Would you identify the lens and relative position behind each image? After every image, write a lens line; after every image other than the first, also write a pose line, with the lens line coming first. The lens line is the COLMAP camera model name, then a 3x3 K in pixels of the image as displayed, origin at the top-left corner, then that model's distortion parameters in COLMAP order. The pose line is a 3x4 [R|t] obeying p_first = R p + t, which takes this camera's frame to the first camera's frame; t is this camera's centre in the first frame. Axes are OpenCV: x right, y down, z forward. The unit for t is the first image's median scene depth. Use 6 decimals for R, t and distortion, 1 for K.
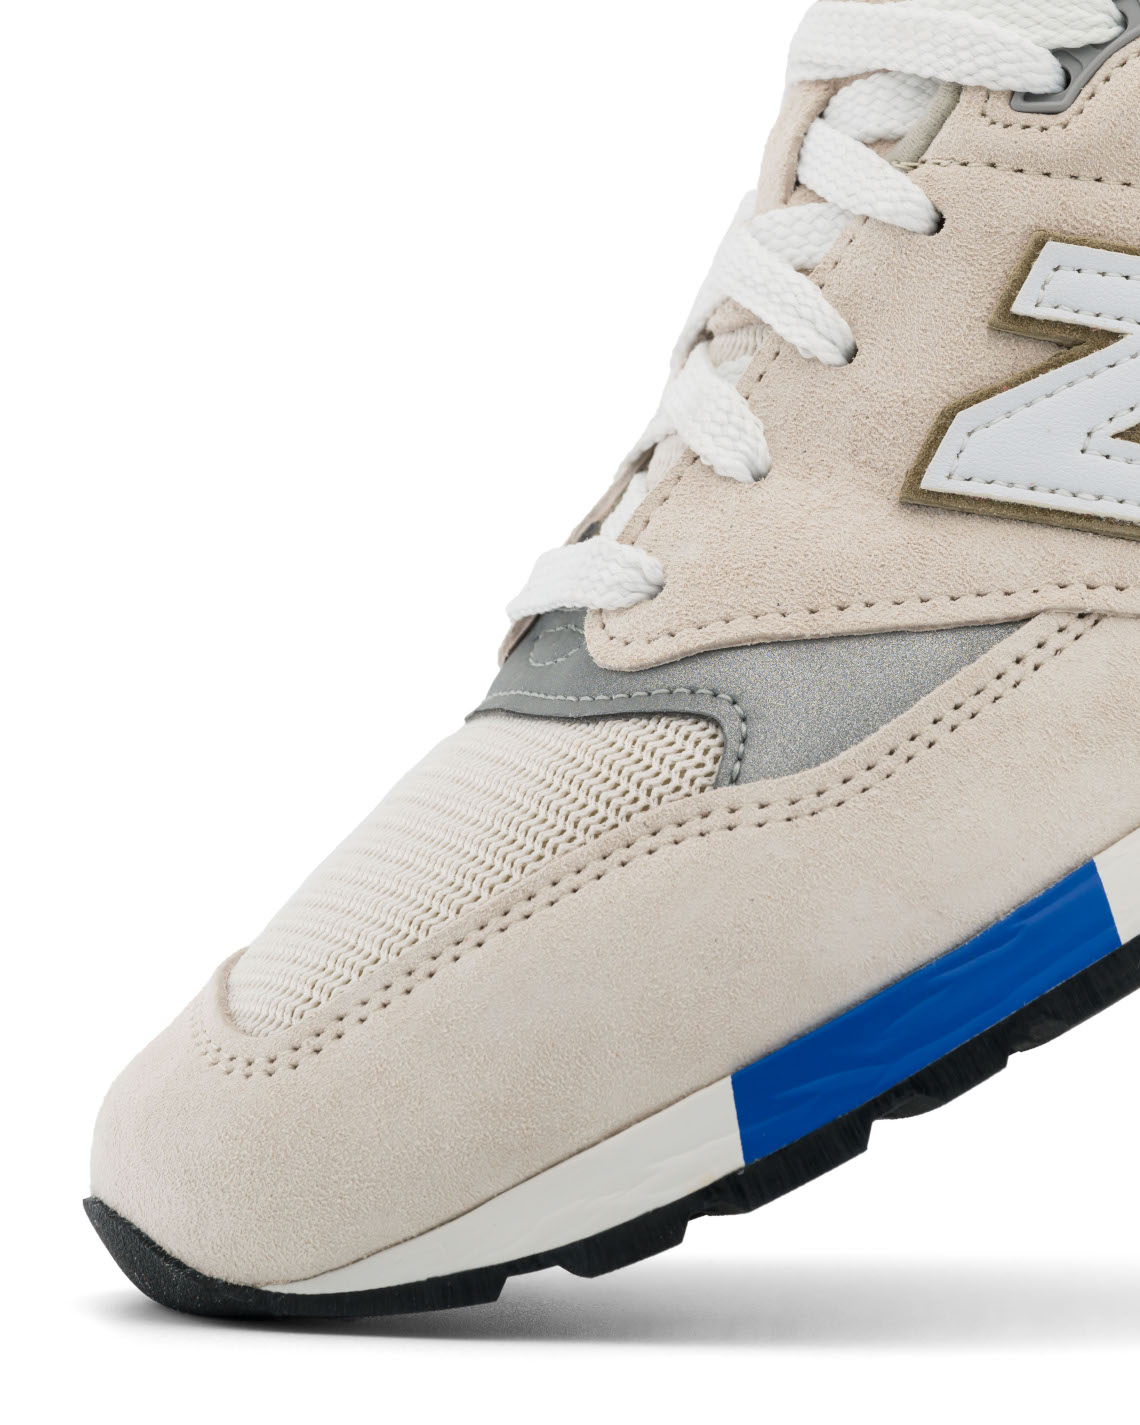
lens RADIAL K [[4531.2, 0, 568.9], [0, 4531.2, 710.5], [0, 0, 1]] dist [-0.159272, 0.000000]
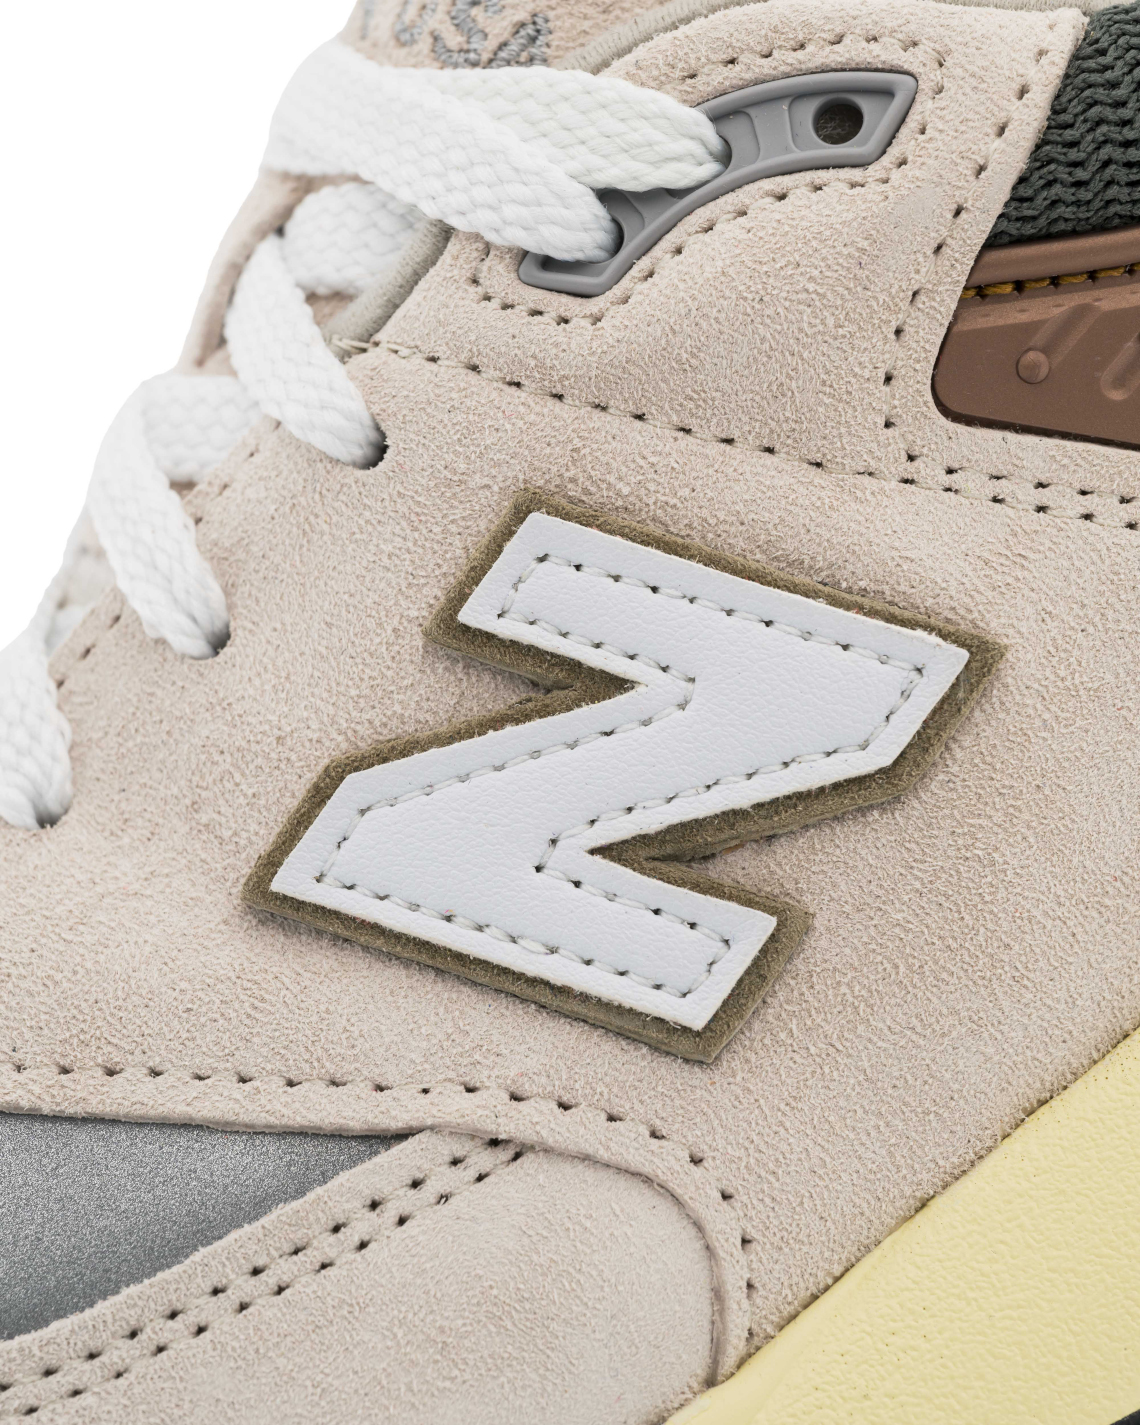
lens RADIAL K [[4531.2, 0, 571.1], [0, 4531.2, 715.4], [0, 0, 1]] dist [-0.159272, 0.000000]
pose [[0.988725, 0.132306, -0.070130, 0.156709], [-0.128632, 0.990191, 0.054551, -0.110438], [0.076660, -0.044915, 0.996045, 0.397929]]
